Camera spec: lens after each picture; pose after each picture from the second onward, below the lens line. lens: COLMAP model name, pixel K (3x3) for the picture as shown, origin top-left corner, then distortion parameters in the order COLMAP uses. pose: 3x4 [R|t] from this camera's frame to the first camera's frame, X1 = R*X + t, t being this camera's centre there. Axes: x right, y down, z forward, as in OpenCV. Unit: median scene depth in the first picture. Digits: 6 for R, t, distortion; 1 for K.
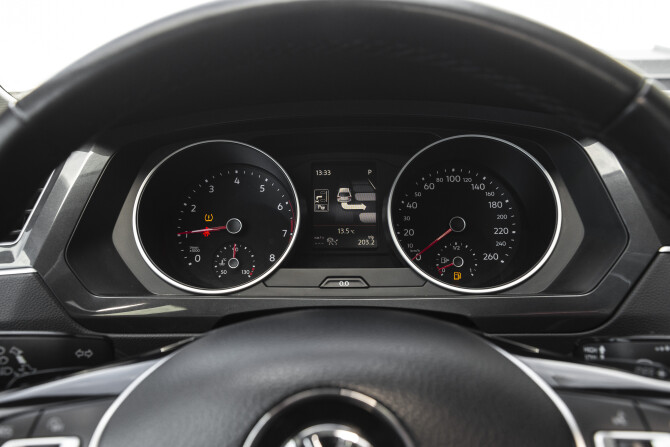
lens RADIAL K [[548.3, 0, 337.9], [0, 548.3, 219.1], [0, 0, 1]] dist [-0.009670, -0.007388]
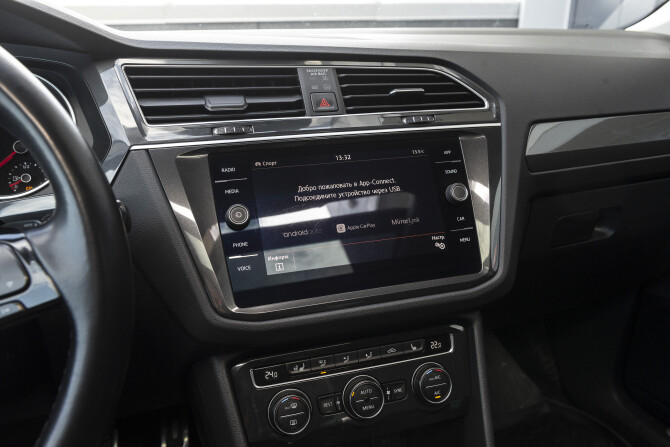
lens RADIAL K [[510.2, 0, 329.4], [0, 510.2, 225.3], [0, 0, 1]] dist [0.001391, -0.002338]
pose [[0.924914, -0.144286, 0.351733, 0.425596], [0.096831, 0.984076, 0.149055, 0.076808], [-0.367639, -0.103804, 0.924157, -0.292150]]
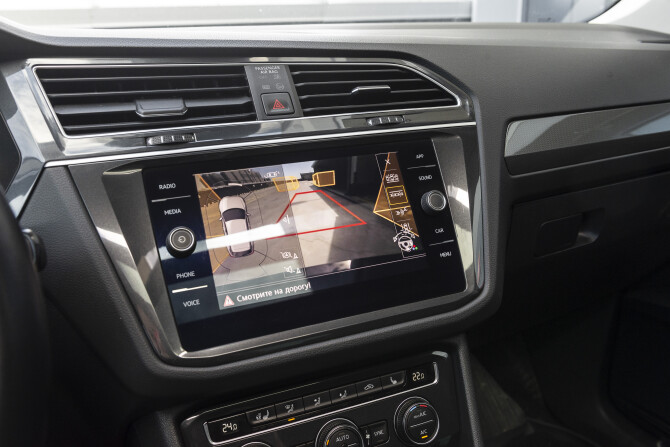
lens RADIAL K [[547.5, 0, 329.7], [0, 547.5, 221.1], [0, 0, 1]] dist [-0.008338, -0.006008]
pose [[0.883314, -0.174255, 0.435190, 0.443934], [0.132528, 0.983300, 0.124730, 0.079260], [-0.449658, -0.052501, 0.891657, -0.210120]]
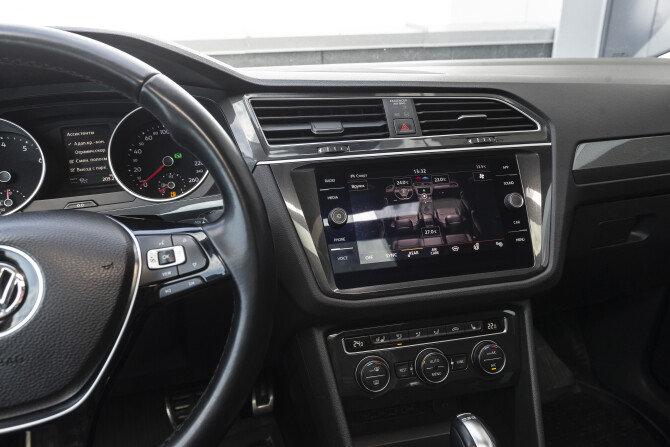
lens RADIAL K [[443.7, 0, 330.1], [0, 443.7, 224.0], [0, 0, 1]] dist [0.002621, -0.003877]
pose [[0.957451, -0.126633, 0.259330, 0.310373], [0.092807, 0.985961, 0.138808, 0.053034], [-0.273267, -0.108834, 0.955762, -0.352579]]
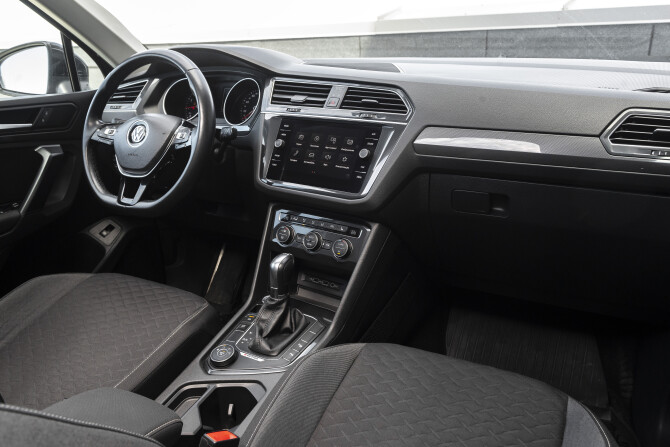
lens RADIAL K [[543.0, 0, 335.0], [0, 543.0, 223.5], [0, 0, 1]] dist [0.004633, -0.000753]
pose [[0.885316, 0.137630, -0.444154, 2.015513], [-0.082016, 0.986436, 0.142186, 0.171523], [0.457699, -0.089452, 0.884596, -1.489296]]
